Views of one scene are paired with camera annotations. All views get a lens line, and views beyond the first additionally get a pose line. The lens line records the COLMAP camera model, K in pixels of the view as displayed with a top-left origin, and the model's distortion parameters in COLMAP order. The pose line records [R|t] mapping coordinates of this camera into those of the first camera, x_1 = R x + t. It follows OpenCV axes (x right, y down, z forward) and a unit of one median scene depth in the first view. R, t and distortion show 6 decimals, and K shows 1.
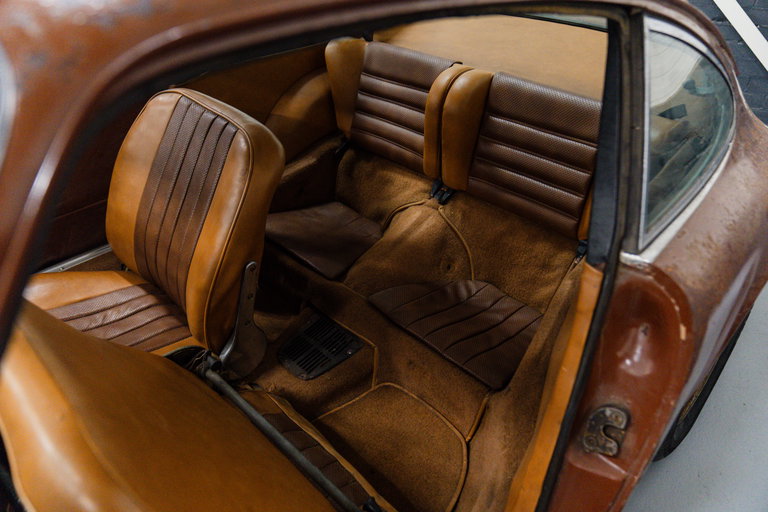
lens RADIAL K [[562.8, 0, 384.0], [0, 562.8, 256.0], [0, 0, 1]] dist [-0.030102, 0.034777]
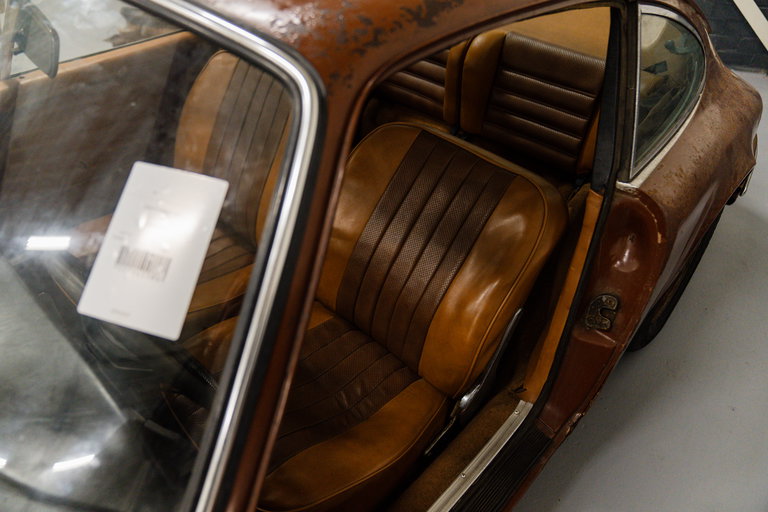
lens RADIAL K [[562.8, 0, 384.0], [0, 562.8, 256.0], [0, 0, 1]] dist [-0.030102, 0.034777]
pose [[0.999198, -0.022798, 0.032927, -0.177694], [0.019287, 0.994466, 0.103270, 0.021224], [-0.035099, -0.102552, 0.994108, -0.329551]]
